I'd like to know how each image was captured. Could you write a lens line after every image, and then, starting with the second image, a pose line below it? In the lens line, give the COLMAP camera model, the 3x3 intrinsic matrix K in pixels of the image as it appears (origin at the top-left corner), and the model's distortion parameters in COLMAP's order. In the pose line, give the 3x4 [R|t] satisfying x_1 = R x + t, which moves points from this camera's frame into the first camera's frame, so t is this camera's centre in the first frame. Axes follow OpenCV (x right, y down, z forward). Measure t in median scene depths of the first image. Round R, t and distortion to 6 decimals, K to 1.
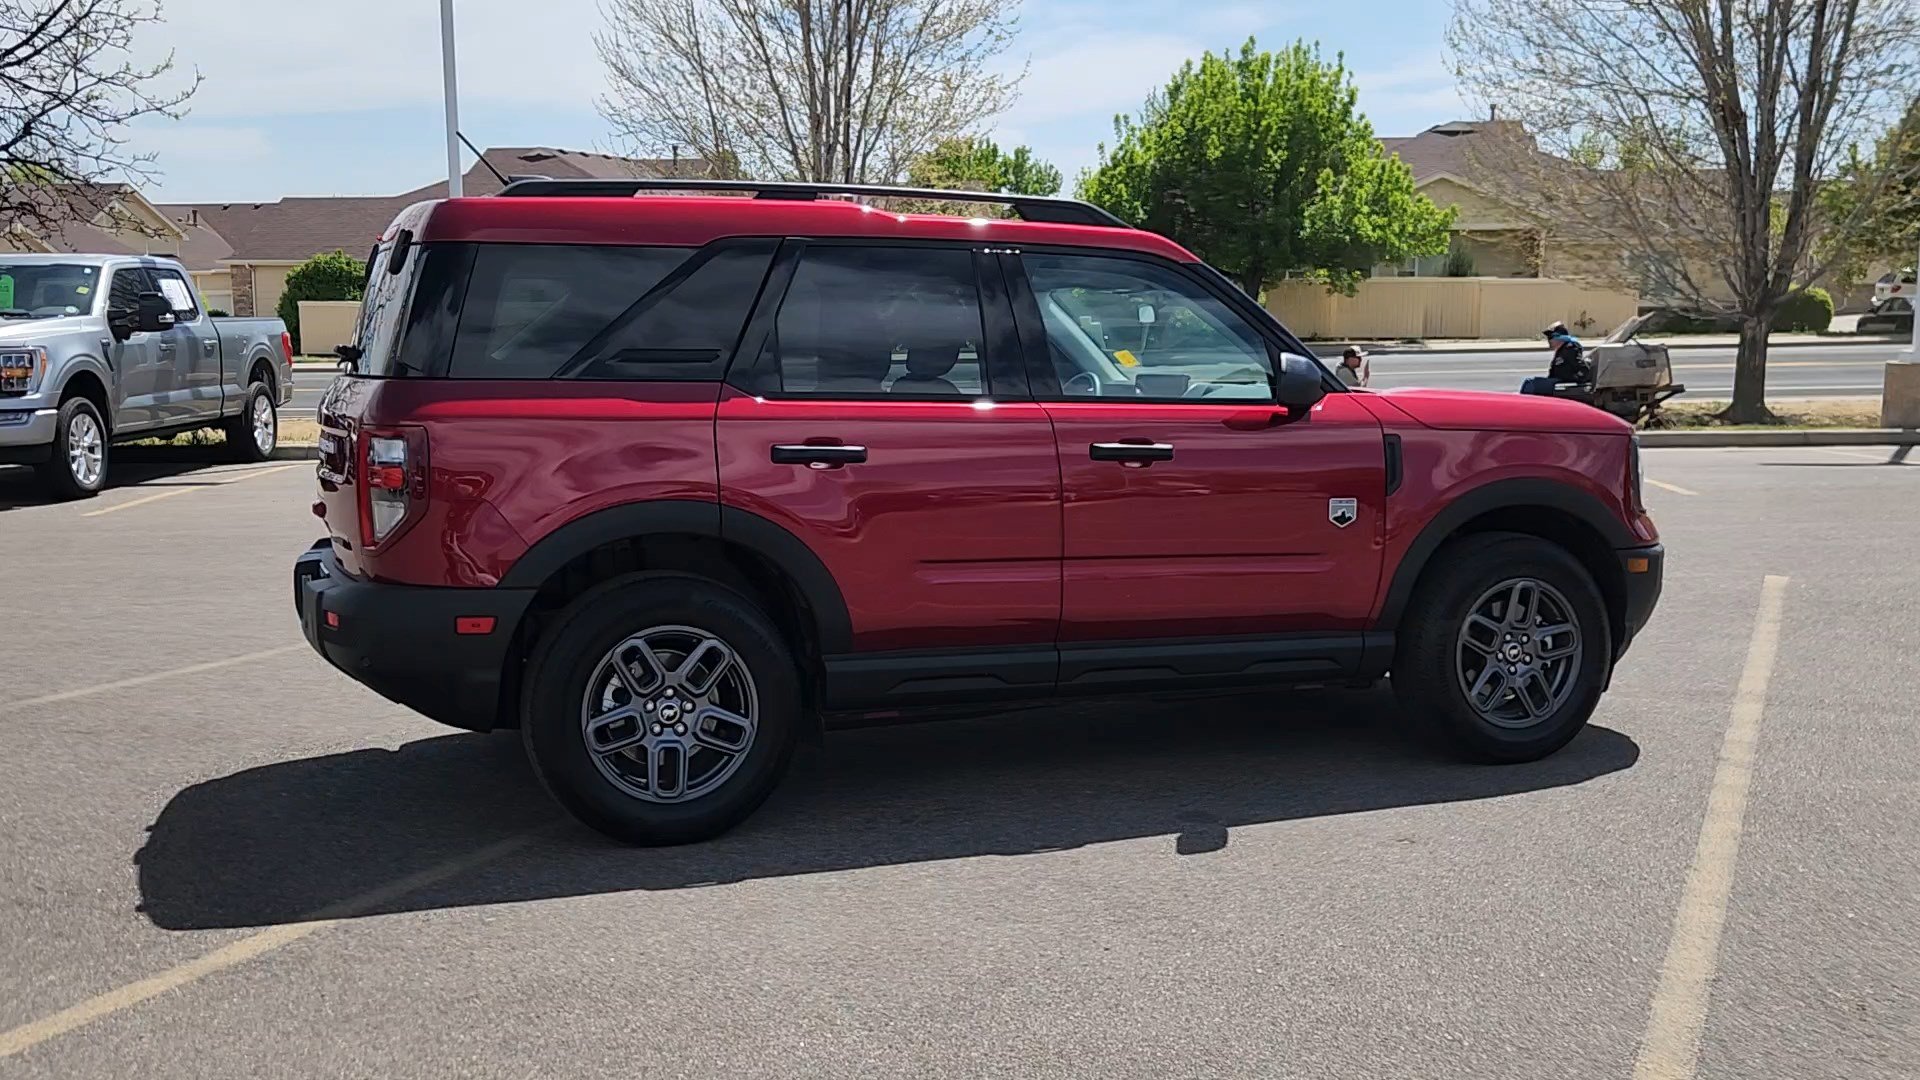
lens RADIAL K [[1937.3, 0, 942.3], [0, 1937.3, 551.8], [0, 0, 1]] dist [0.025604, 0.000000]
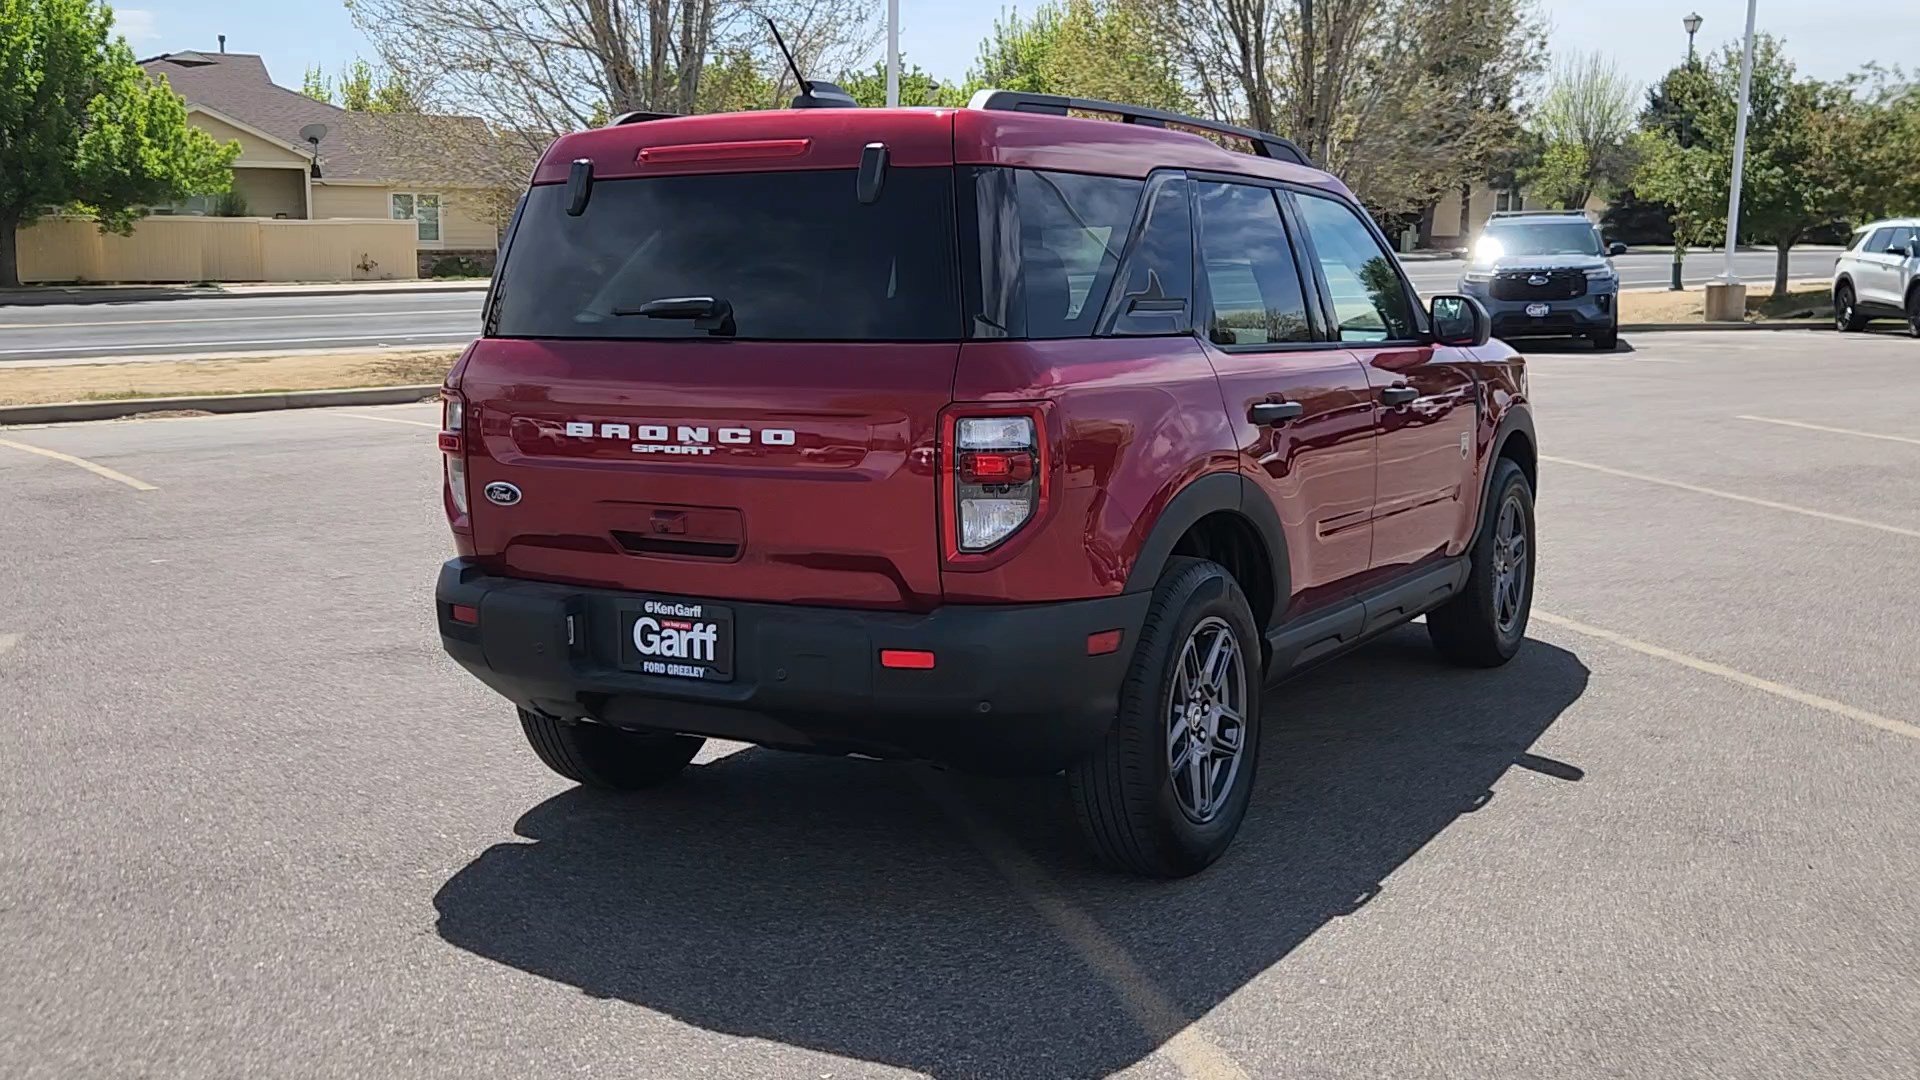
lens RADIAL K [[1937.3, 0, 940.5], [0, 1937.3, 552.8], [0, 0, 1]] dist [0.025604, 0.000000]
pose [[0.779072, -0.093445, 0.619932, -0.638332], [0.075089, 0.995619, 0.055709, -0.039992], [-0.622422, 0.003149, 0.782676, 0.328425]]
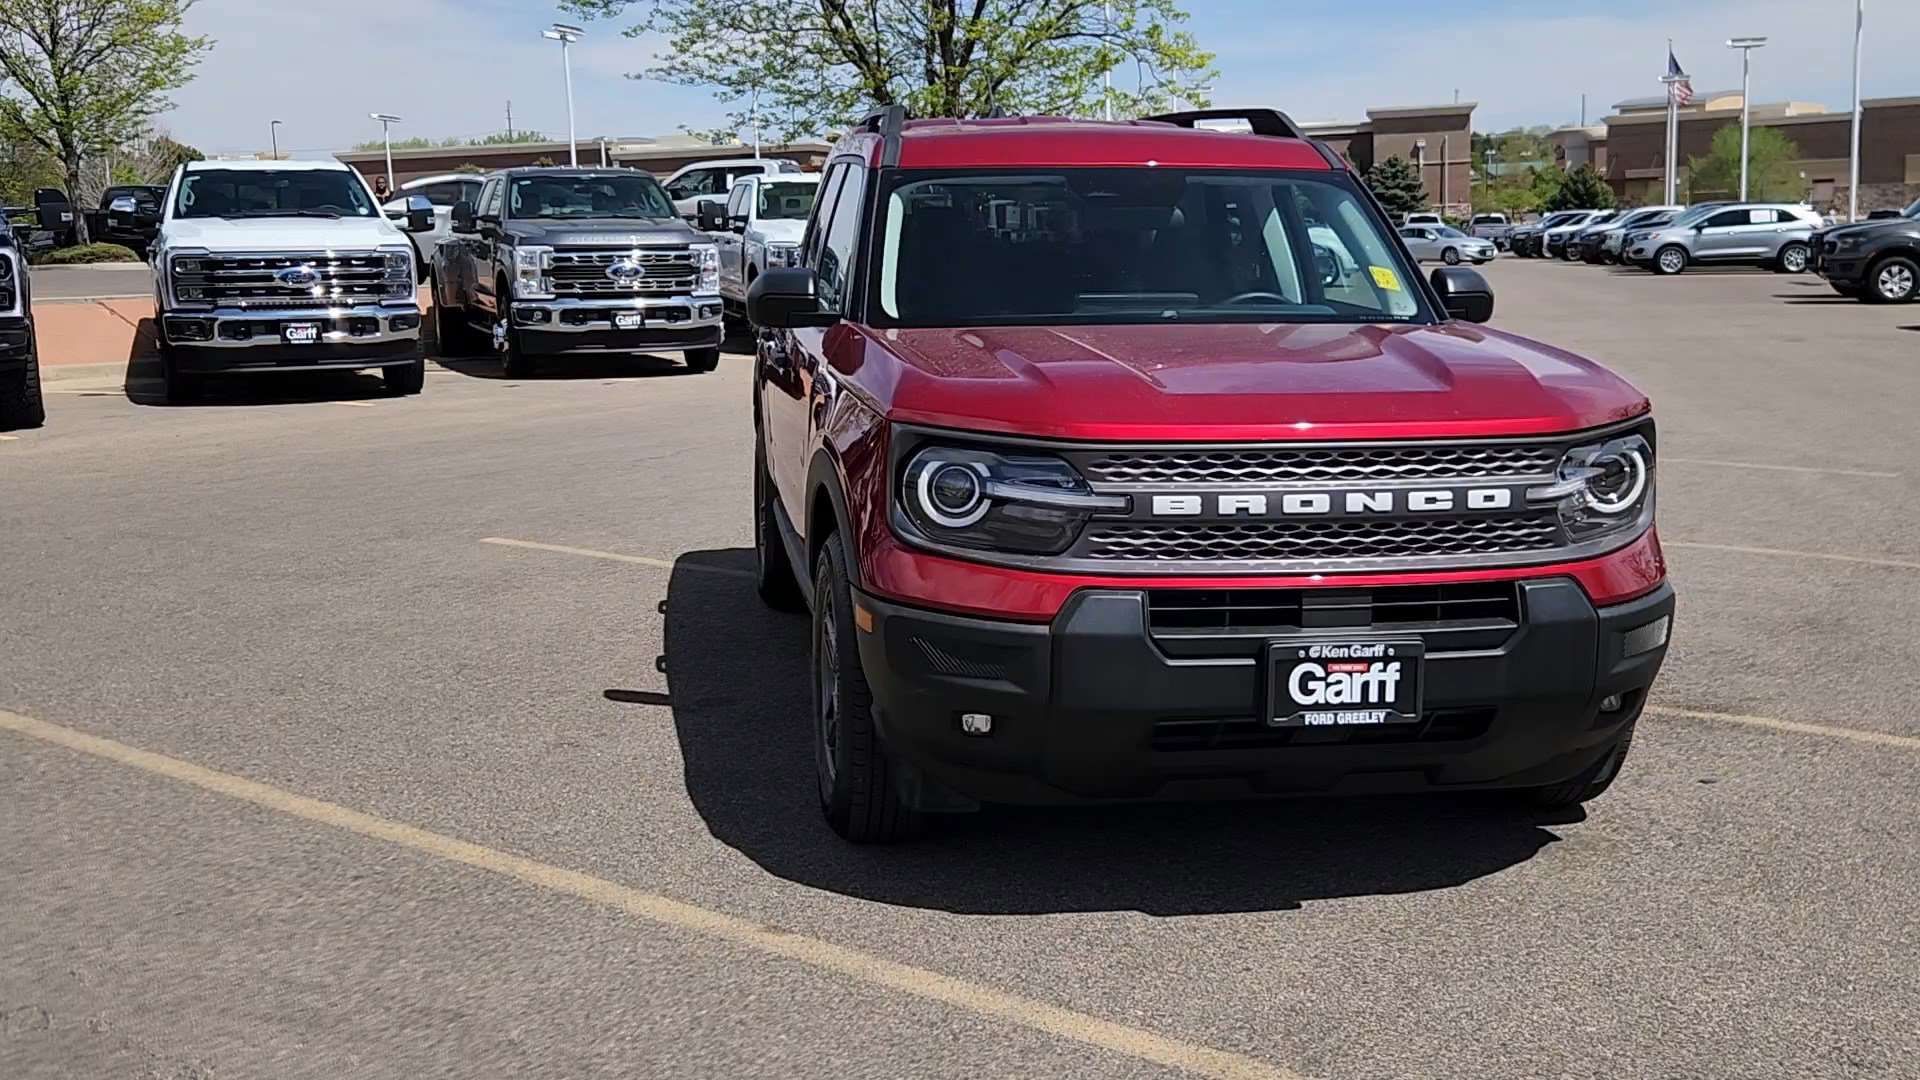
lens RADIAL K [[1937.3, 0, 939.0], [0, 1937.3, 539.1], [0, 0, 1]] dist [0.025604, 0.000000]
pose [[-0.215516, 0.165789, -0.962324, 0.984774], [-0.105664, 0.975737, 0.191764, -0.147546], [0.970767, 0.143011, -0.192769, 1.161564]]
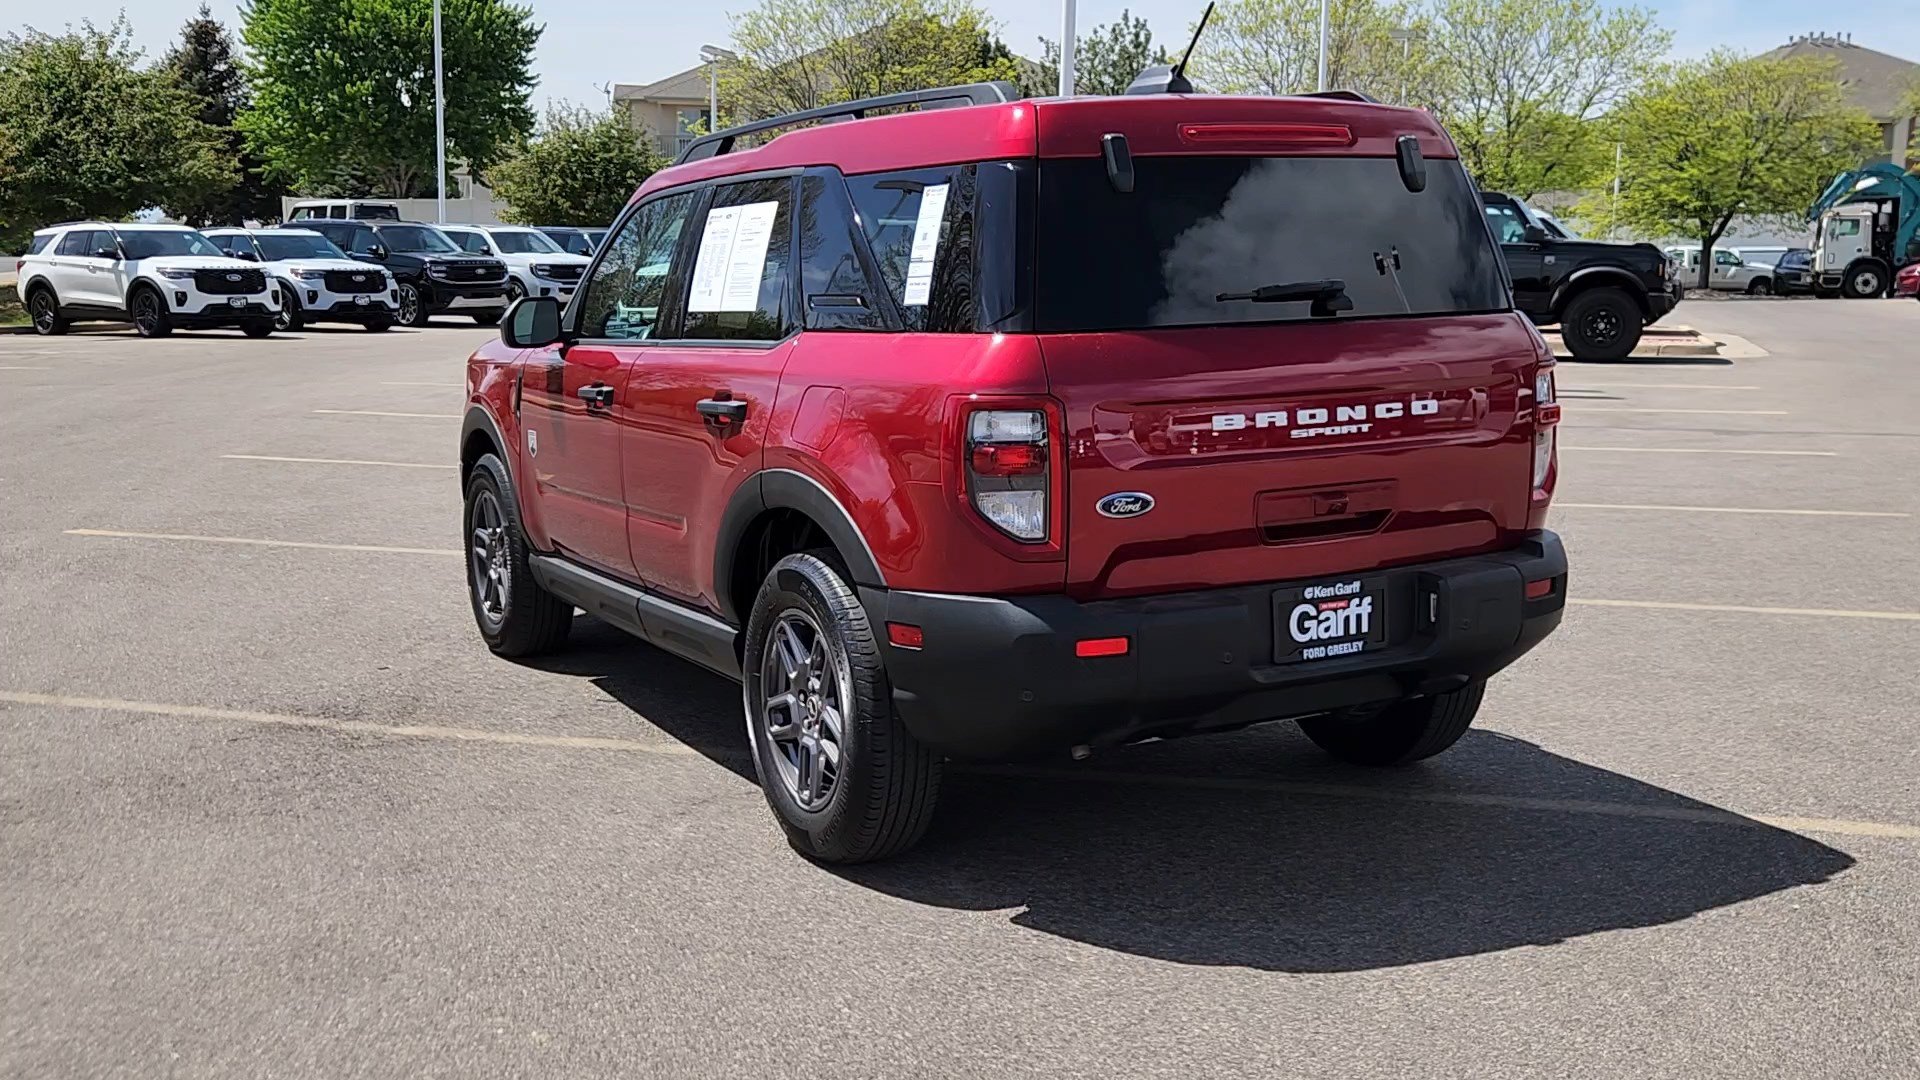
lens RADIAL K [[1937.3, 0, 947.1], [0, 1937.3, 541.2], [0, 0, 1]] dist [0.025604, 0.000000]
pose [[-0.121274, -0.142773, 0.982298, -0.942085], [0.127336, 0.979188, 0.158041, -0.131088], [-0.984418, 0.144248, -0.100570, 1.116102]]
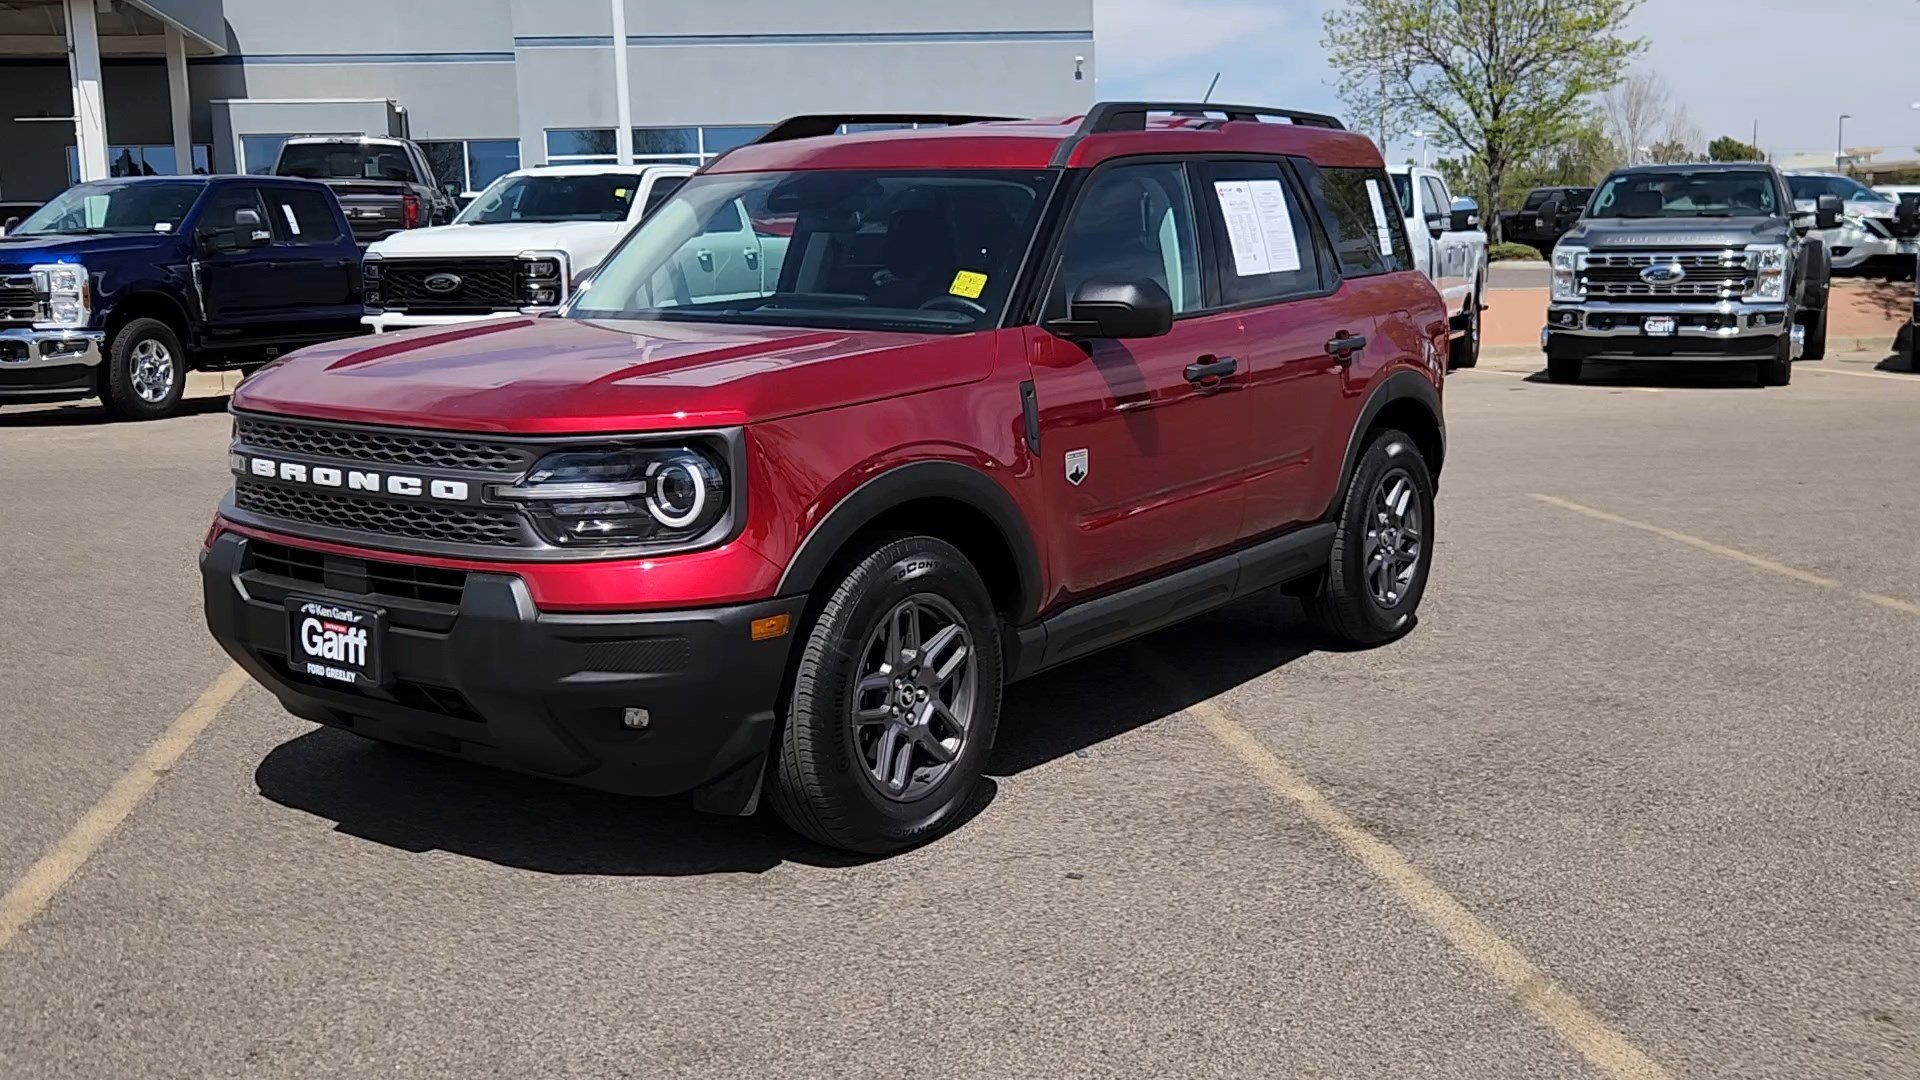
lens RADIAL K [[1937.3, 0, 942.5], [0, 1937.3, 544.0], [0, 0, 1]] dist [0.025604, 0.000000]
pose [[-0.842652, 0.098534, -0.529366, 0.550717], [-0.048929, 0.965035, 0.257514, -0.217885], [0.536231, 0.242896, -0.808368, 1.832281]]
